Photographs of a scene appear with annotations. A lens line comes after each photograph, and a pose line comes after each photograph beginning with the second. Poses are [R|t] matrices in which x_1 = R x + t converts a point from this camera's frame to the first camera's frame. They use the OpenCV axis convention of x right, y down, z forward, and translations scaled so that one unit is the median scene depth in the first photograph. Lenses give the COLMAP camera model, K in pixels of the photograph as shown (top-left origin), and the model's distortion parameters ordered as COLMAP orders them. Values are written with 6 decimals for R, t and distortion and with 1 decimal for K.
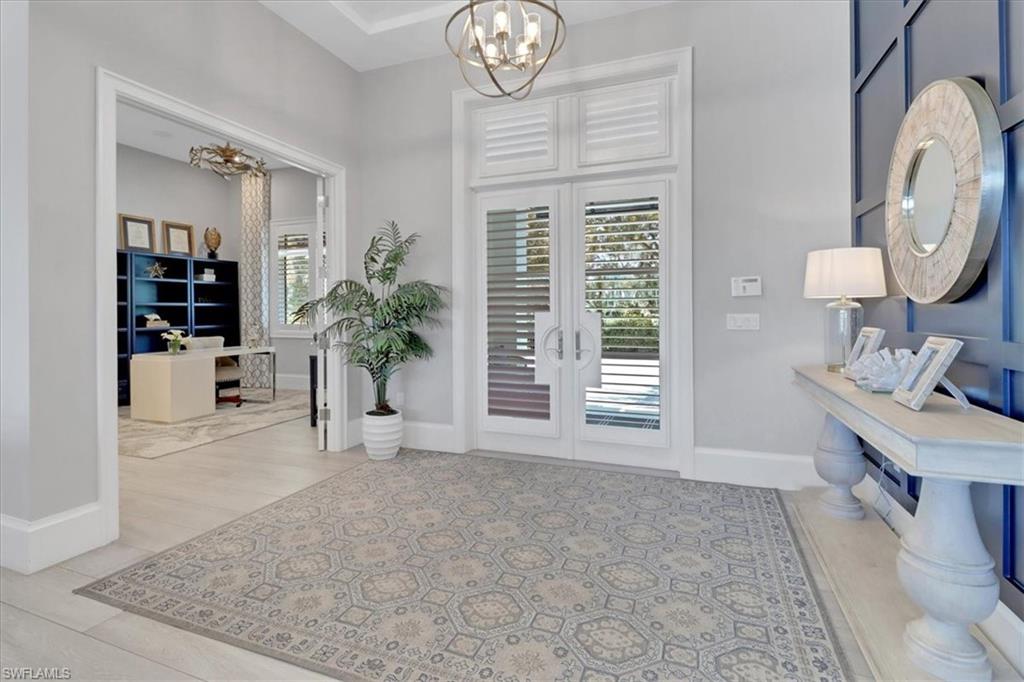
lens RADIAL K [[487.3, 0, 510.6], [0, 487.3, 313.0], [0, 0, 1]] dist [0.008559, -0.001069]
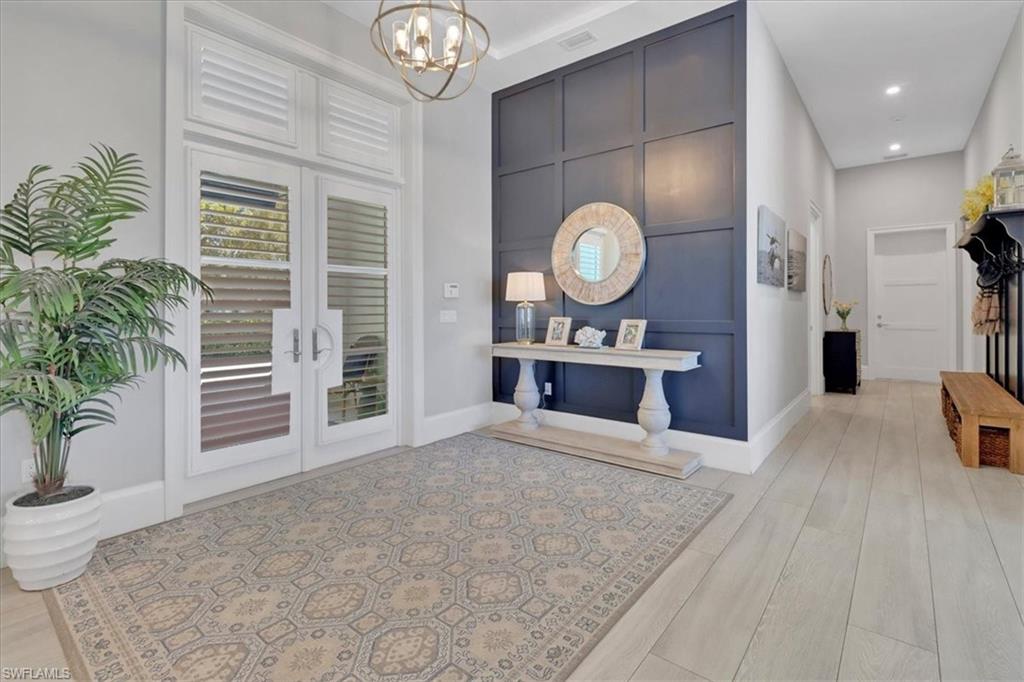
lens RADIAL K [[487.3, 0, 507.2], [0, 487.3, 308.8], [0, 0, 1]] dist [0.008559, -0.001069]
pose [[0.299814, 0.005967, 0.953979, -0.692015], [0.006025, 0.999949, -0.008148, 0.007700], [-0.953979, 0.008191, 0.299763, 0.401606]]
